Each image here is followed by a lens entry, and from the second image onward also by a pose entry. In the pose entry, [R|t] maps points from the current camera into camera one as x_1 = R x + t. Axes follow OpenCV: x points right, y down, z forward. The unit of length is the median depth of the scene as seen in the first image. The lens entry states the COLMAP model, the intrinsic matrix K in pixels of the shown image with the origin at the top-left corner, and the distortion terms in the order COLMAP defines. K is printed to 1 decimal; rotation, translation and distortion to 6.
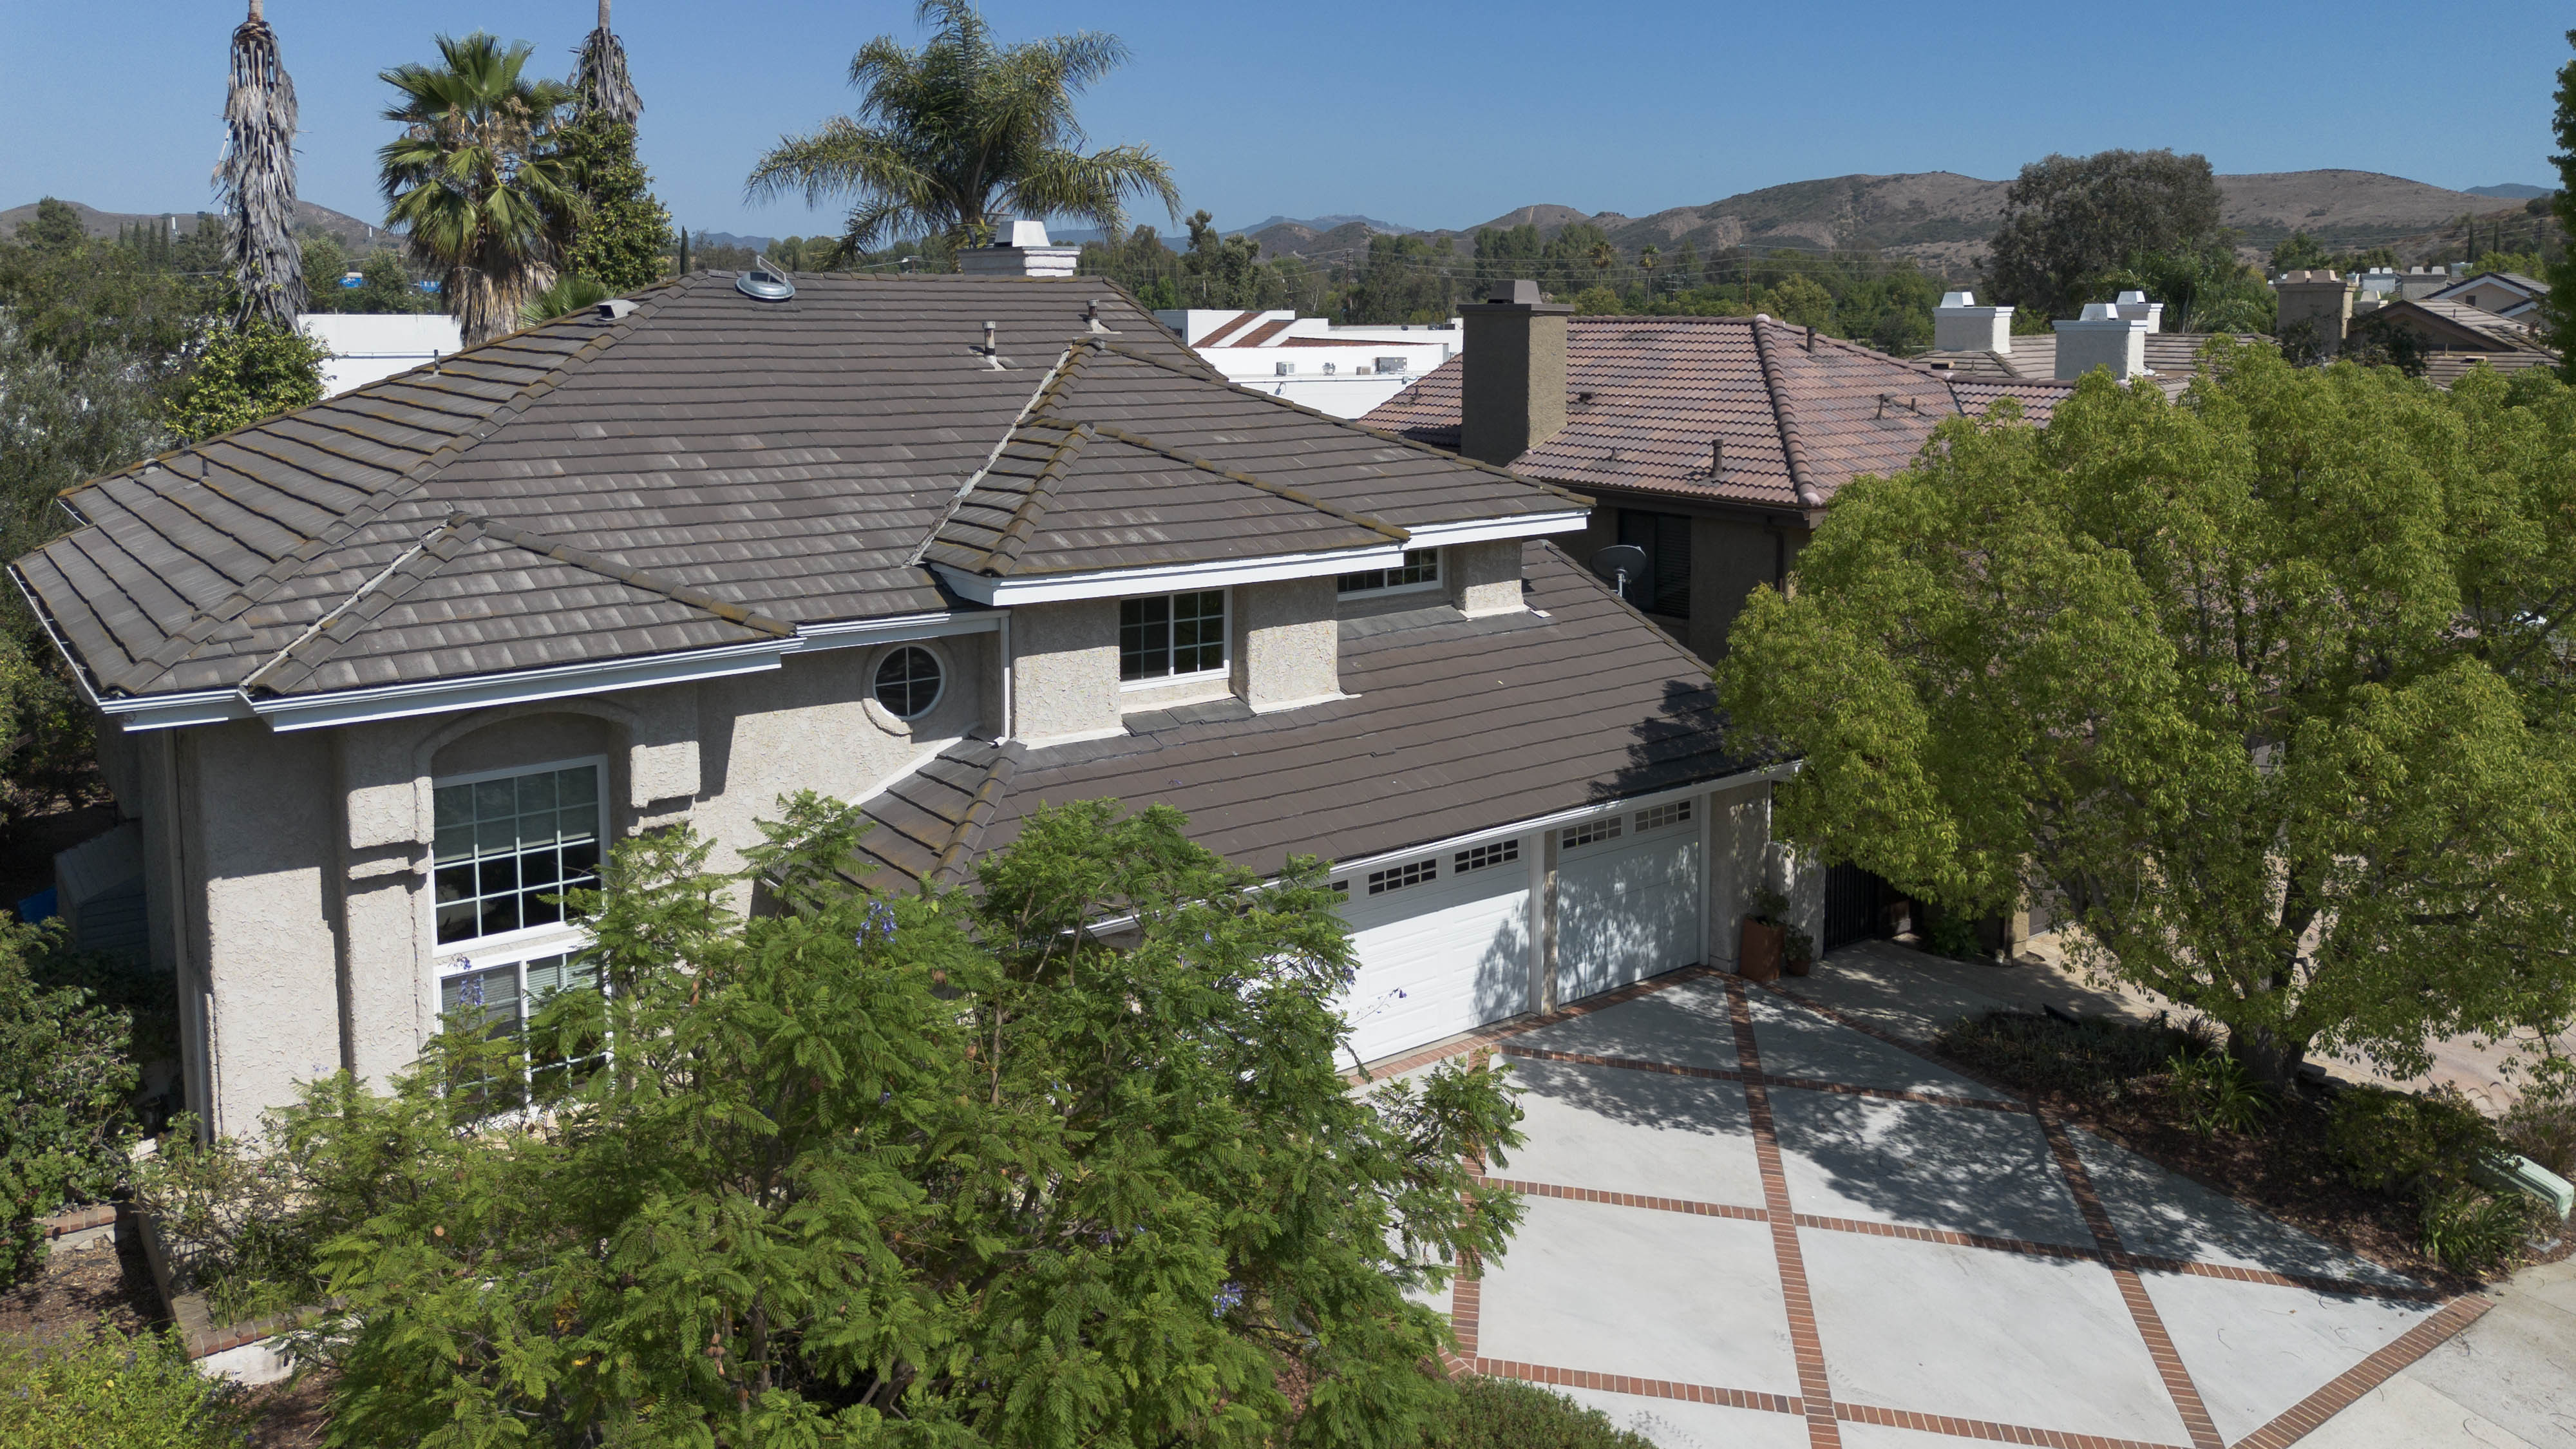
lens RADIAL K [[1898.9, 0, 1287.2], [0, 1898.9, 500.0], [0, 0, 1]] dist [0.027615, 0.008217]
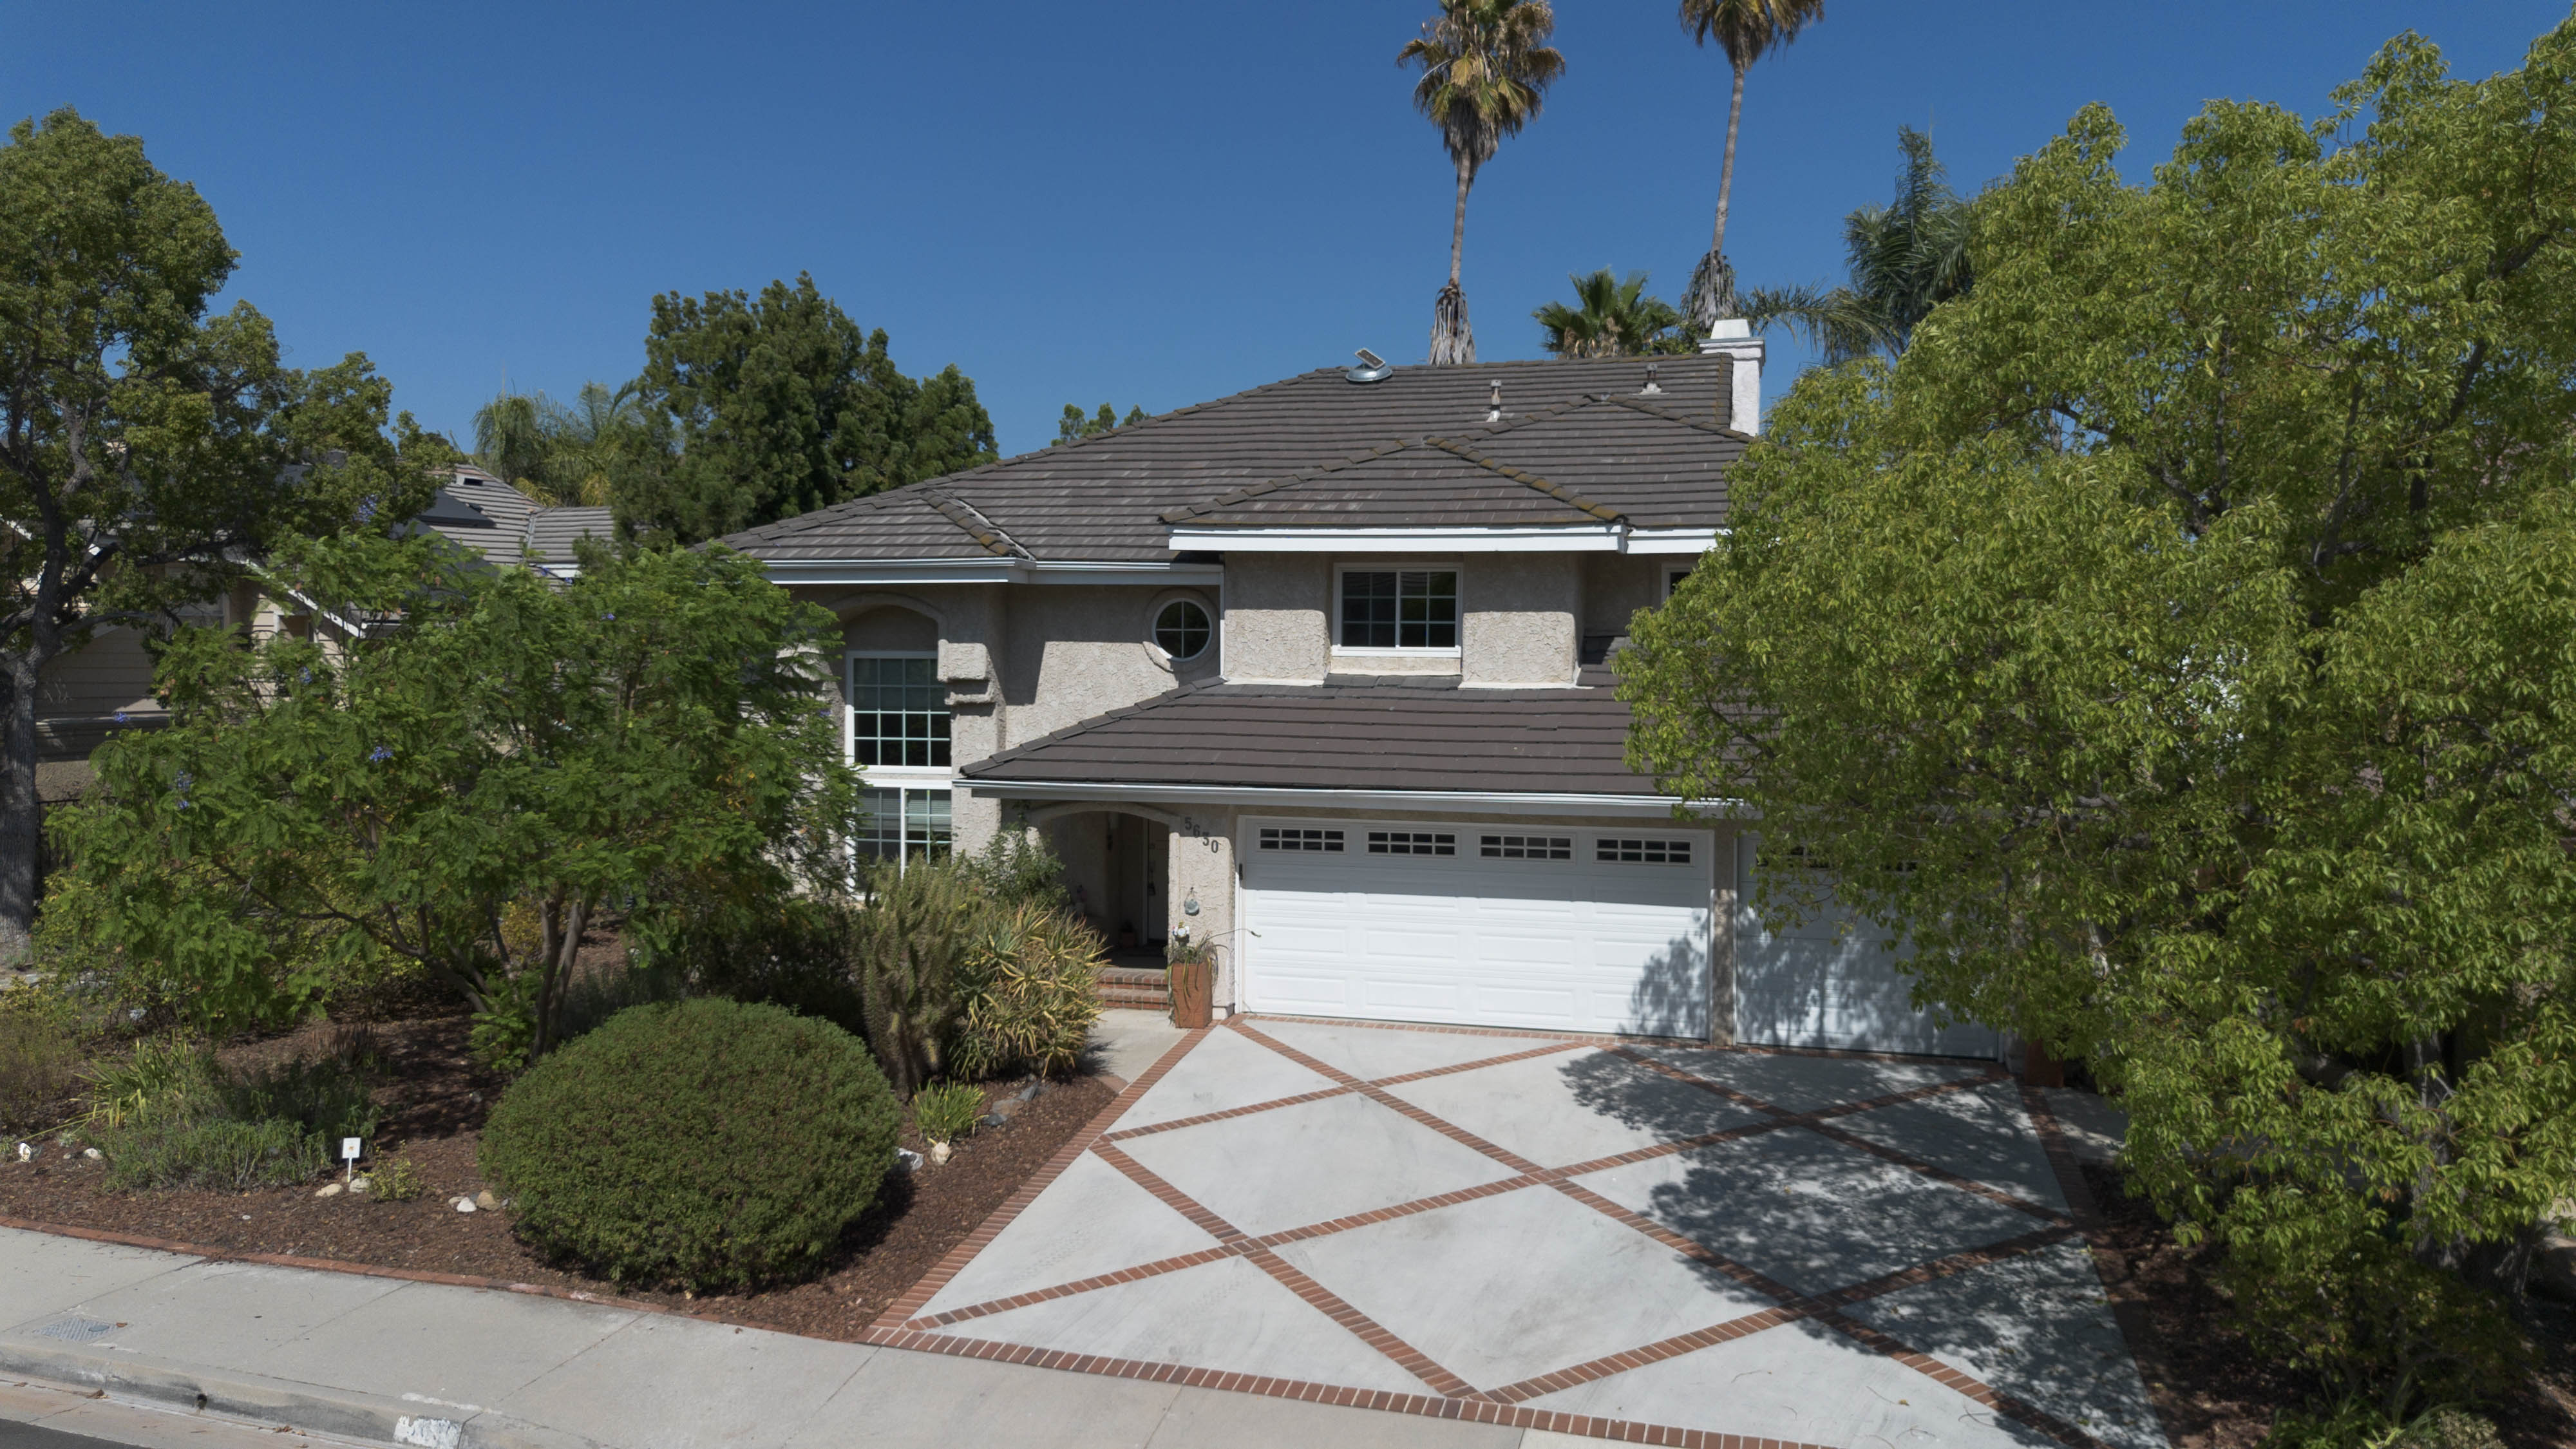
lens RADIAL K [[1803.9, 0, 1256.8], [0, 1803.9, 730.9], [0, 0, 1]] dist [0.055426, -0.000526]
pose [[0.613240, 0.041529, -0.788804, 0.741257], [-0.091054, 0.995677, -0.018367, 0.174483], [0.784631, 0.083087, 0.614370, 0.320084]]
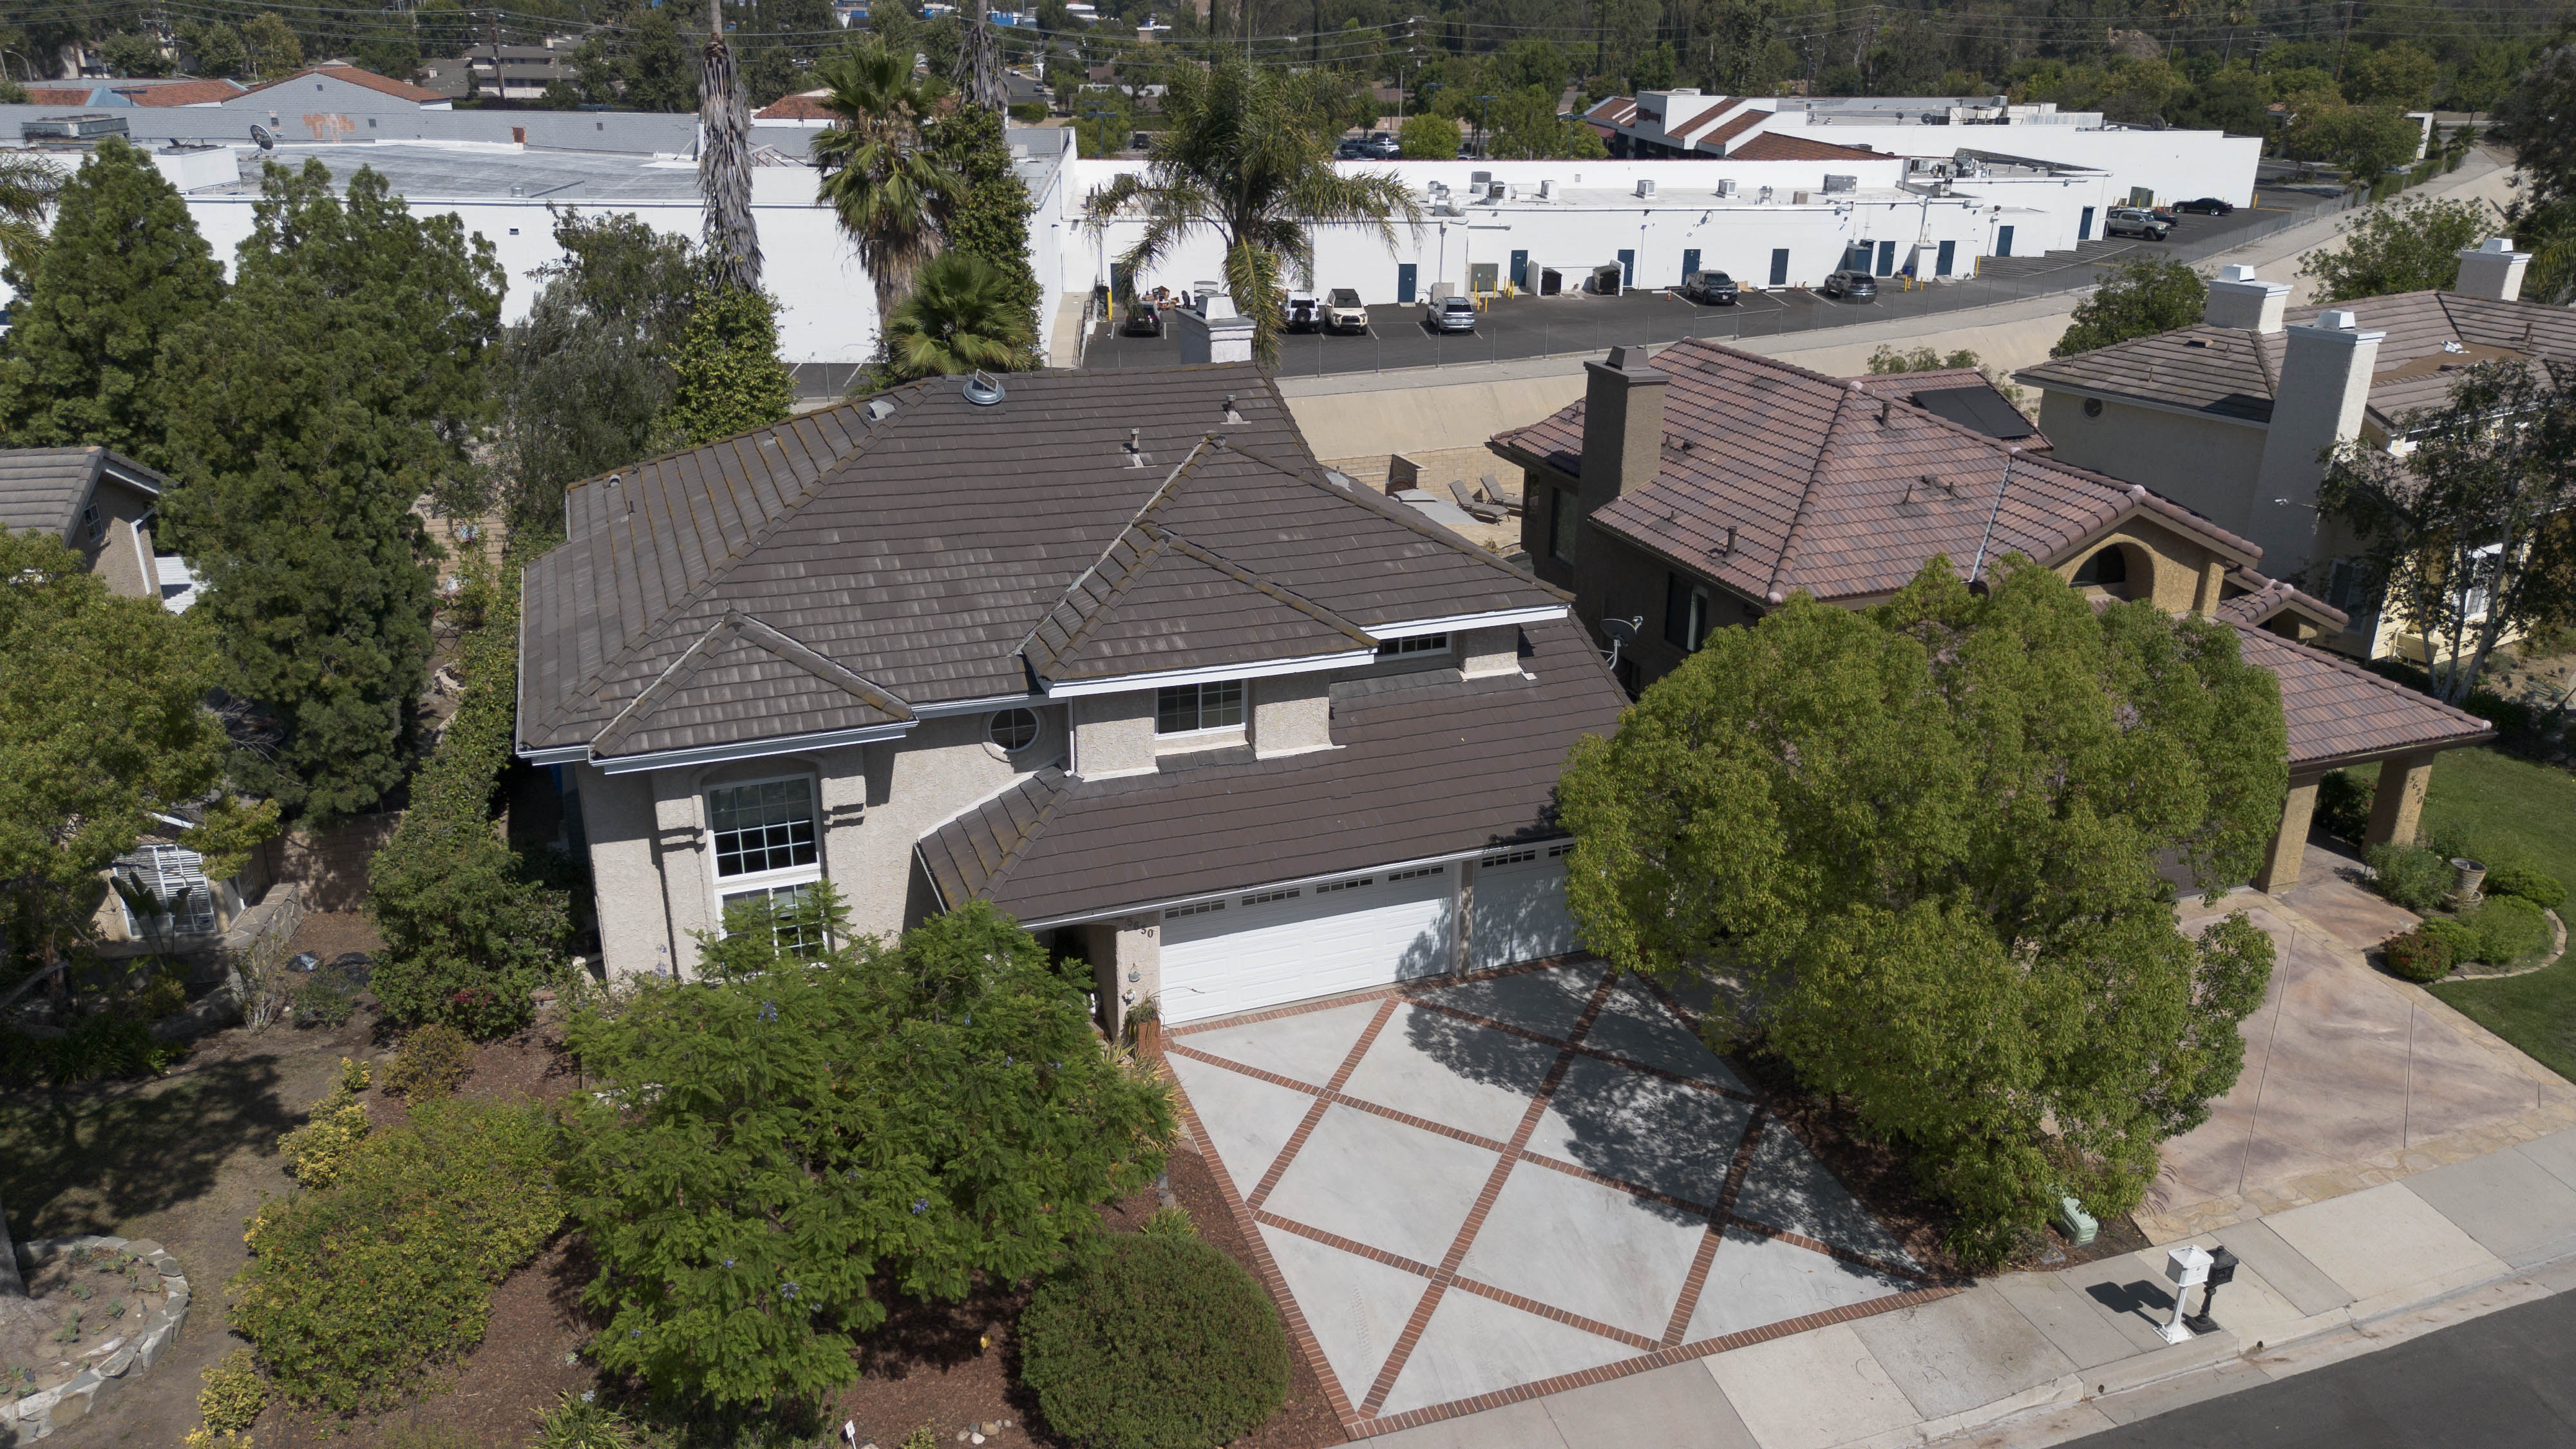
lens RADIAL K [[1803.9, 0, 1256.8], [0, 1803.9, 730.9], [0, 0, 1]] dist [0.055426, -0.000526]
pose [[0.957673, 0.108442, -0.266652, 0.364315], [-0.035281, 0.963562, 0.265150, -0.286235], [0.285689, -0.244519, 0.926603, -0.274275]]
